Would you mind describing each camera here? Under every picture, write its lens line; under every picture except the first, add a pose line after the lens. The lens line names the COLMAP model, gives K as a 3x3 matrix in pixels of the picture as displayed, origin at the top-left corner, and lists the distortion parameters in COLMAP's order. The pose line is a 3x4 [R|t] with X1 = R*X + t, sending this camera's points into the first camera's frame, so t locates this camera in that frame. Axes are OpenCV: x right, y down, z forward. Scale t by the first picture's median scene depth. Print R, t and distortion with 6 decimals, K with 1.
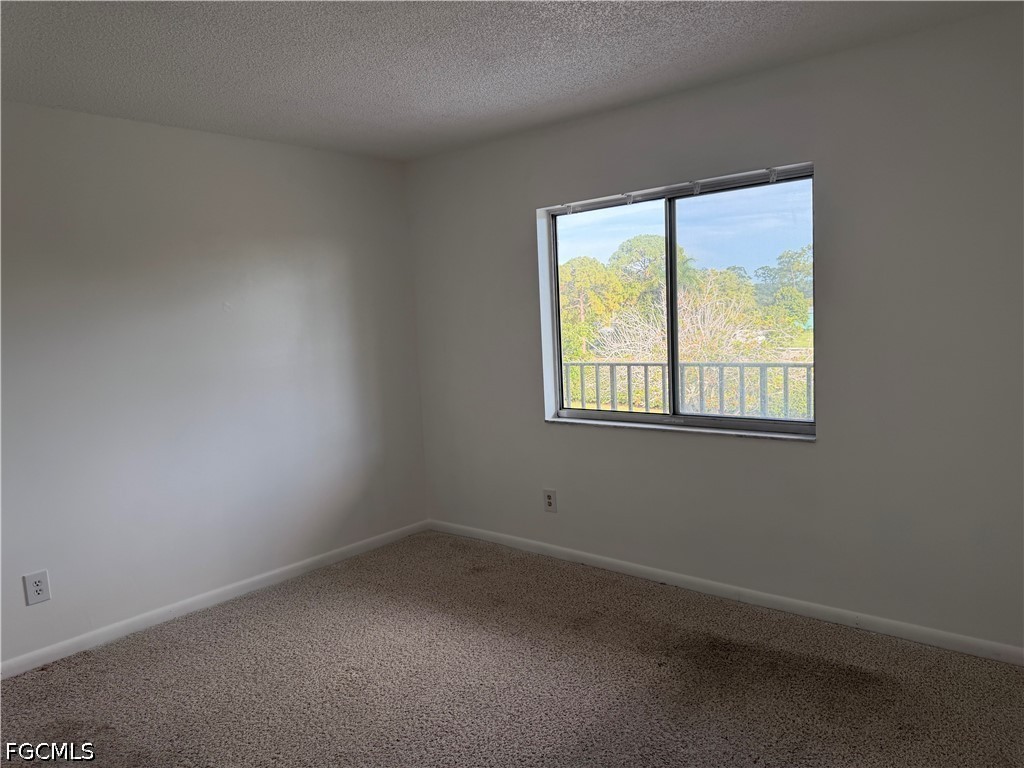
lens RADIAL K [[715.5, 0, 512.0], [0, 715.5, 384.0], [0, 0, 1]] dist [0.100336, -0.000792]
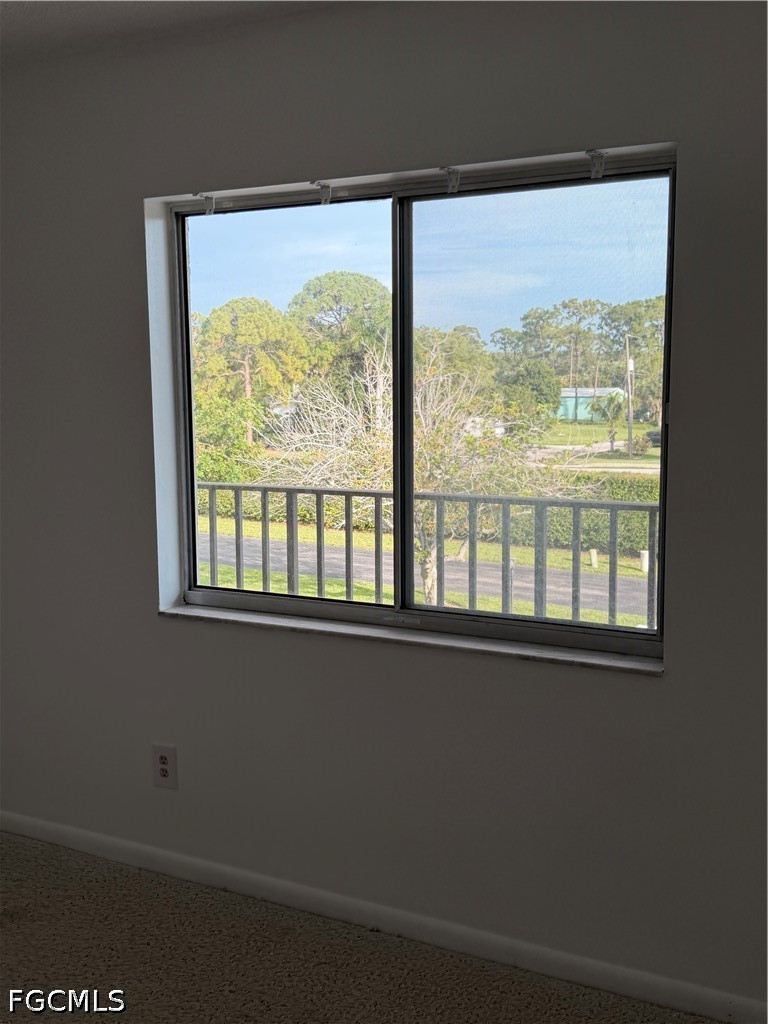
lens RADIAL K [[1061.7, 0, 384.0], [0, 1061.7, 512.0], [0, 0, 1]] dist [0.154822, -0.001748]
pose [[0.974415, 0.013118, 0.224374, 0.029493], [-0.017929, 0.999651, 0.019416, -0.038452], [-0.224040, -0.022942, 0.974310, 0.206874]]
